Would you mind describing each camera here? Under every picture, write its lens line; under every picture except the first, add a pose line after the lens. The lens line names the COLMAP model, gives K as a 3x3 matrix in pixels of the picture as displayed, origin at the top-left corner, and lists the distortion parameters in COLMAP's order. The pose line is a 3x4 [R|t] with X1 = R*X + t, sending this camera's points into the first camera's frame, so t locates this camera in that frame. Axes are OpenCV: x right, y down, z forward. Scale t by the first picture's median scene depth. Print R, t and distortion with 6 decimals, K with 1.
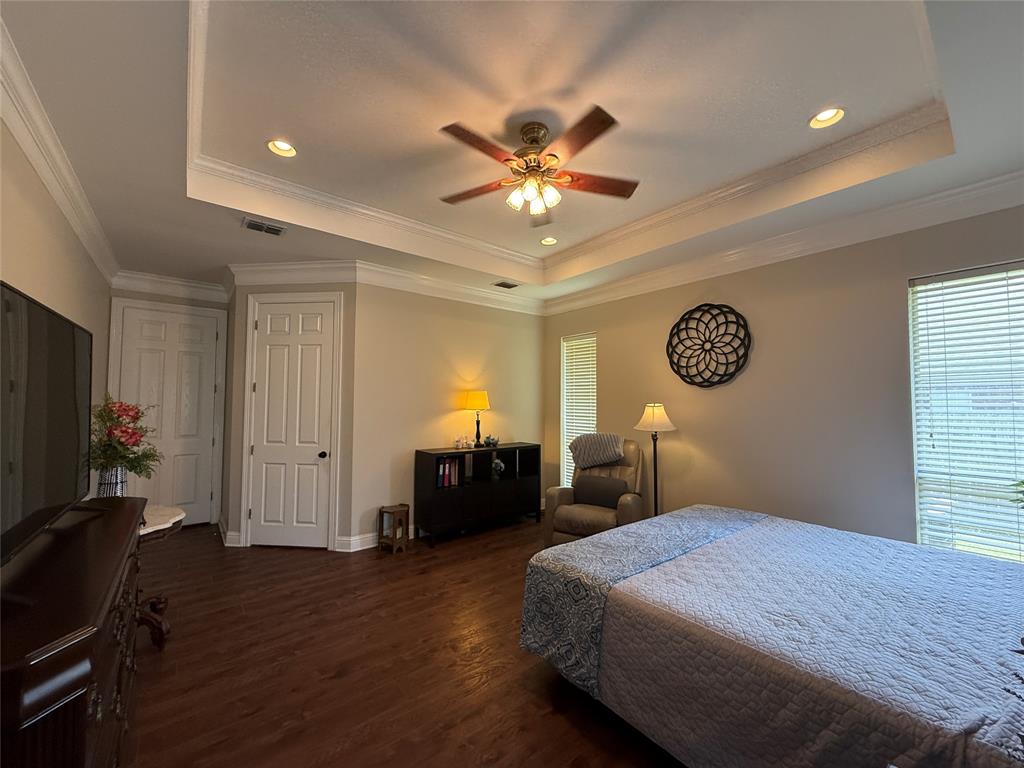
lens RADIAL K [[407.3, 0, 506.9], [0, 407.3, 382.6], [0, 0, 1]] dist [-0.003801, 0.000492]
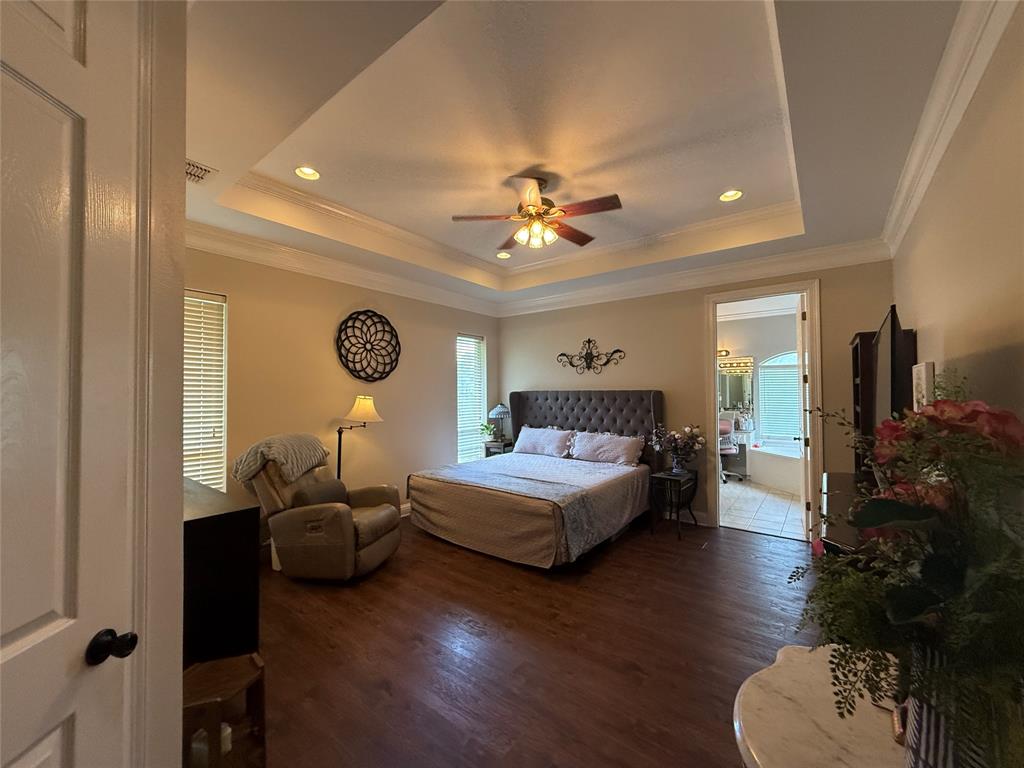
lens RADIAL K [[407.3, 0, 510.5], [0, 407.3, 386.0], [0, 0, 1]] dist [-0.003801, 0.000492]
pose [[-0.237525, 0.017152, 0.971230, -0.744441], [-0.044002, 0.998628, -0.028398, 0.039253], [-0.970384, -0.049481, -0.236444, 0.880419]]
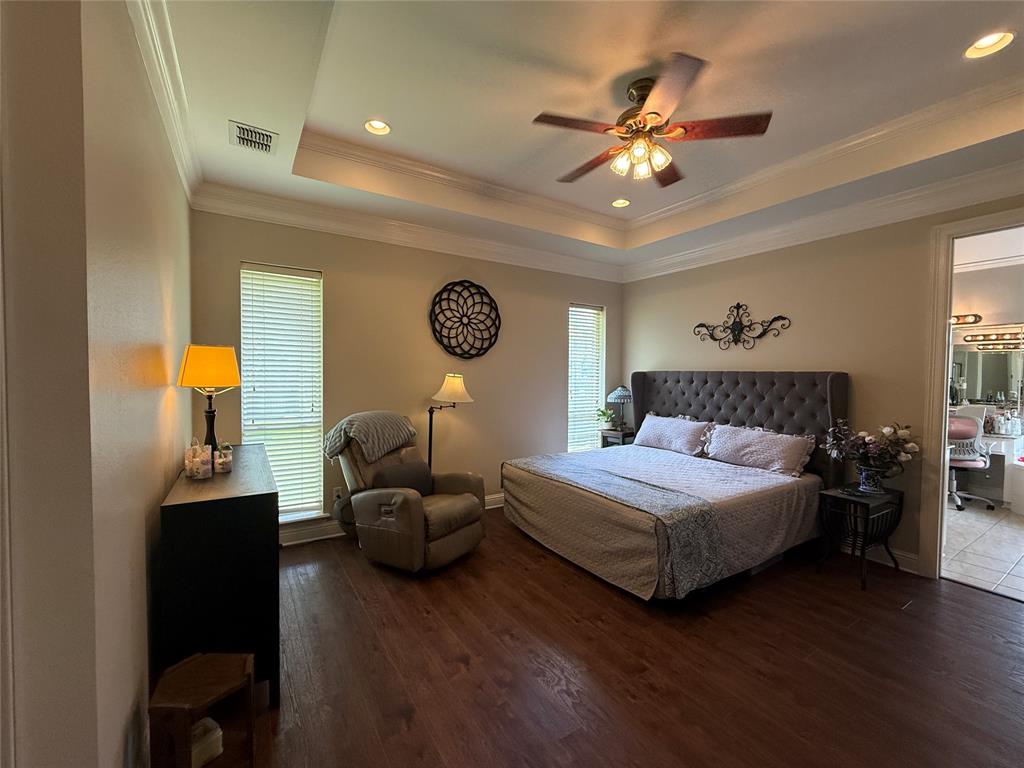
lens RADIAL K [[429.2, 0, 512.9], [0, 429.2, 386.2], [0, 0, 1]] dist [0.001224, -0.001315]
pose [[0.101036, -0.030479, 0.994416, -0.633586], [-0.059205, 0.997575, 0.036591, 0.035461], [-0.993120, -0.062572, 0.098986, 0.755790]]
